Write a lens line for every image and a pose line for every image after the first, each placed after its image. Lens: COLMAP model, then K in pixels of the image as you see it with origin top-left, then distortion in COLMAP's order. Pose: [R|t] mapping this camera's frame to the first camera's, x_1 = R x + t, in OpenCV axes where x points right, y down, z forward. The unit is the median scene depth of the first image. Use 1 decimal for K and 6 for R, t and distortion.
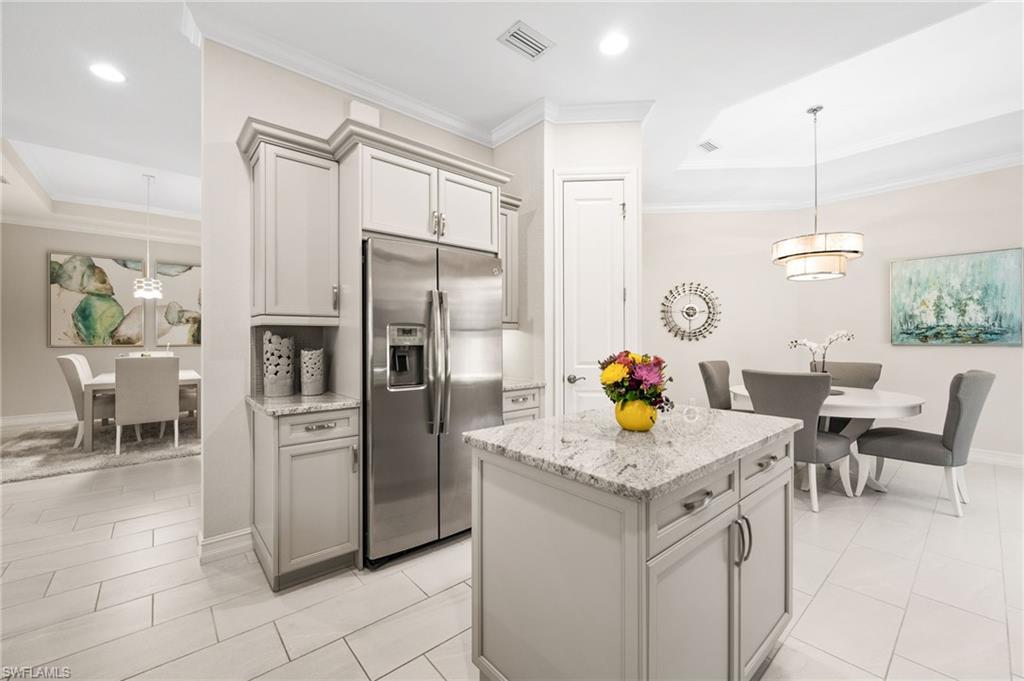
lens RADIAL K [[410.6, 0, 512.3], [0, 410.6, 339.5], [0, 0, 1]] dist [-0.001589, -0.000001]
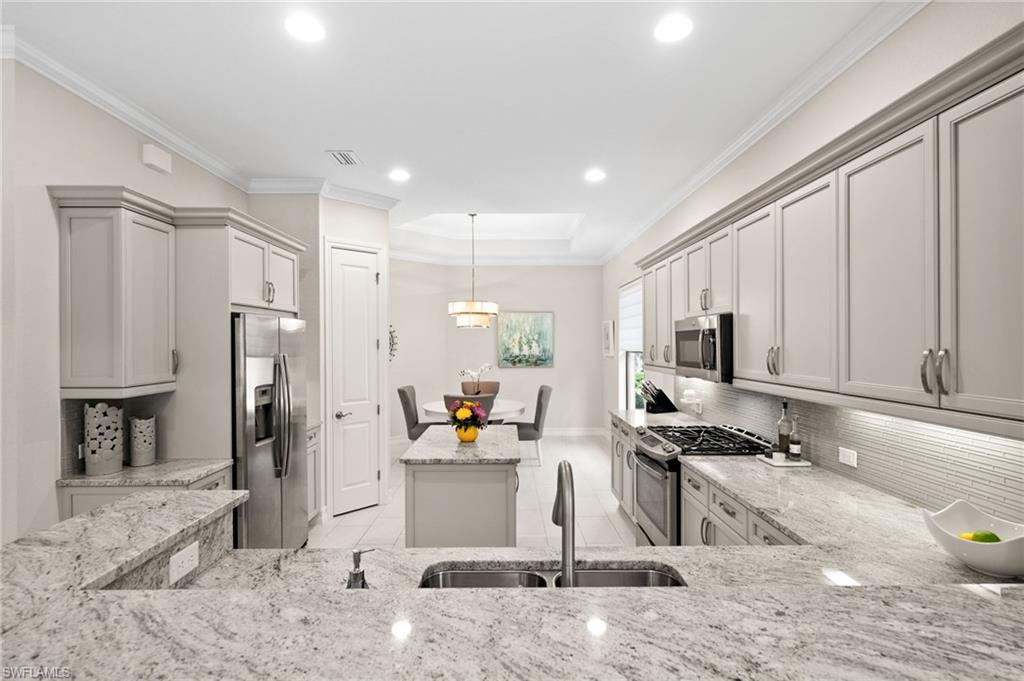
lens RADIAL K [[483.7, 0, 512.9], [0, 483.7, 343.5], [0, 0, 1]] dist [0.000341, 0.000187]
pose [[0.647131, -0.001234, 0.762378, -0.282673], [0.003318, 0.999994, -0.001198, -0.051333], [-0.762372, 0.003304, 0.647131, -0.137085]]
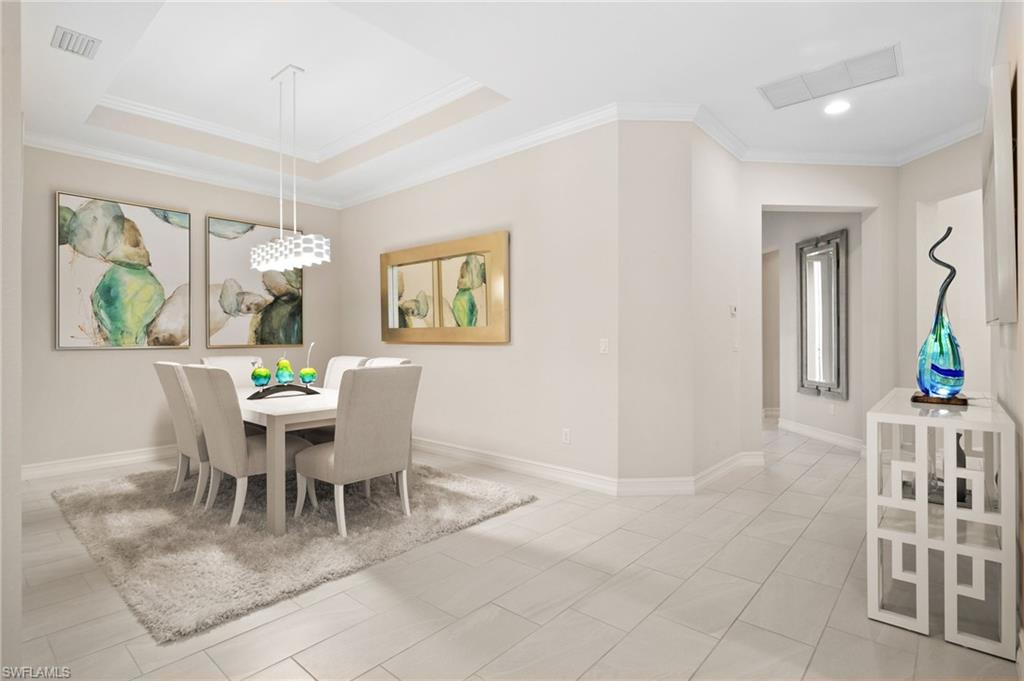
lens RADIAL K [[505.7, 0, 512.8], [0, 505.7, 342.0], [0, 0, 1]] dist [-0.004459, -0.000948]
pose [[0.989099, -0.004634, 0.147179, -0.572613], [0.003992, 0.999981, 0.004659, 0.005855], [-0.147197, -0.004020, 0.989099, 0.172159]]
